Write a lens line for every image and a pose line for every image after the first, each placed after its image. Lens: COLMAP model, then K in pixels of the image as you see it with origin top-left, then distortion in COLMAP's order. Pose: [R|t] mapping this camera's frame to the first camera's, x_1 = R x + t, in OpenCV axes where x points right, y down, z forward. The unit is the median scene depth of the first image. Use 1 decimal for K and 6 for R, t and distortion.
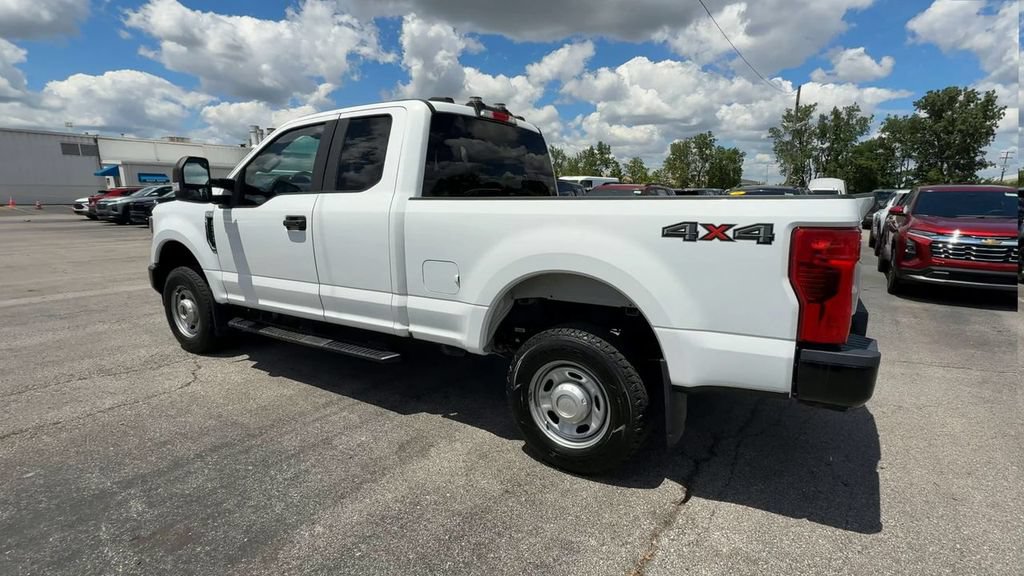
lens RADIAL K [[516.2, 0, 524.2], [0, 516.2, 292.2], [0, 0, 1]] dist [0.001725, -0.000683]
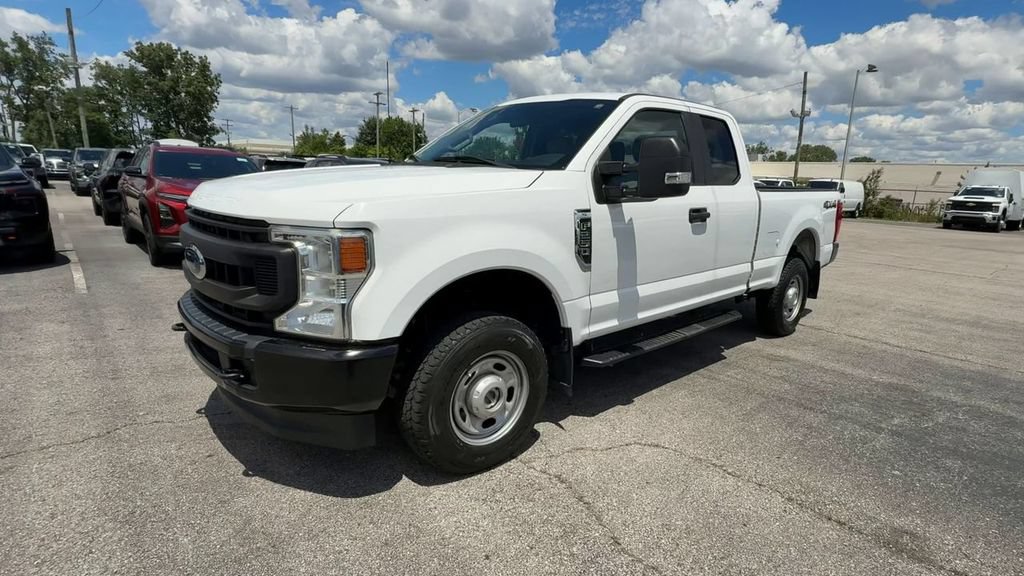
lens RADIAL K [[557.0, 0, 586.3], [0, 557.0, 307.5], [0, 0, 1]] dist [-0.001112, -0.000429]
pose [[0.168676, -0.223844, 0.959918, -1.349916], [0.142945, 0.969132, 0.200874, -0.181675], [-0.975251, 0.103333, 0.195467, 0.889305]]
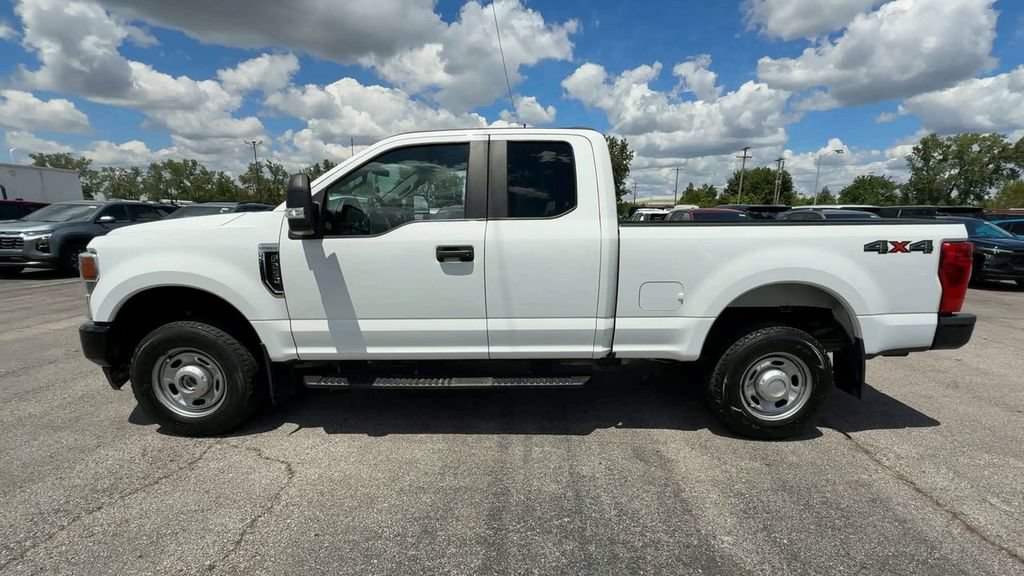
lens RADIAL K [[484.5, 0, 526.8], [0, 484.5, 304.5], [0, 0, 1]] dist [-0.000605, 0.000546]
pose [[0.848775, -0.098960, 0.519411, -0.682436], [0.098430, 0.994731, 0.028674, -0.051049], [-0.519512, 0.026788, 0.854043, 0.194431]]
